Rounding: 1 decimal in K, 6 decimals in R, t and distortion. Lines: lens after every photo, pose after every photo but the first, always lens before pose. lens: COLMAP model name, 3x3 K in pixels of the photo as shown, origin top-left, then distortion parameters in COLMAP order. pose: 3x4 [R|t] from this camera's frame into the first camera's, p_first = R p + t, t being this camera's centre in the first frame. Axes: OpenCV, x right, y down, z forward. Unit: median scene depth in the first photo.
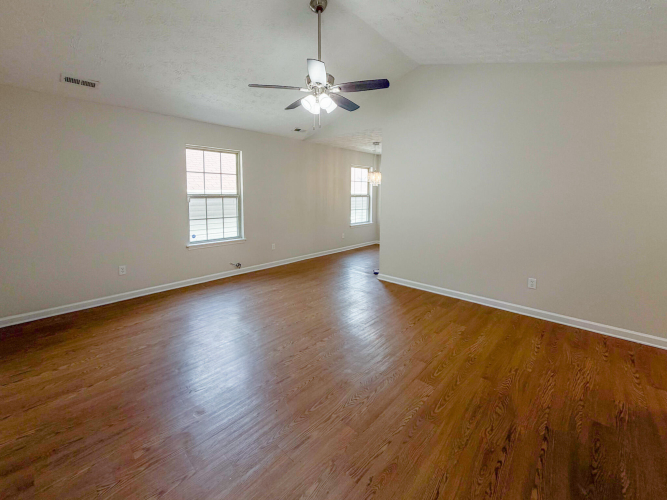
lens RADIAL K [[272.3, 0, 334.6], [0, 272.3, 227.4], [0, 0, 1]] dist [-0.000542, 0.000222]
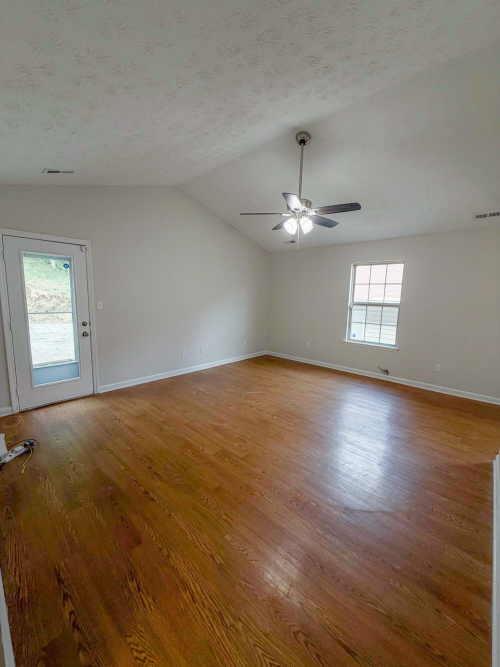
lens RADIAL K [[266.0, 0, 250.0], [0, 266.0, 333.5], [0, 0, 1]] dist [0.000422, -0.000009]
pose [[0.014844, 0.139712, -0.990081, 0.702809], [-0.145680, 0.979926, 0.136095, -0.074455], [0.989220, 0.142215, 0.034899, 0.488286]]
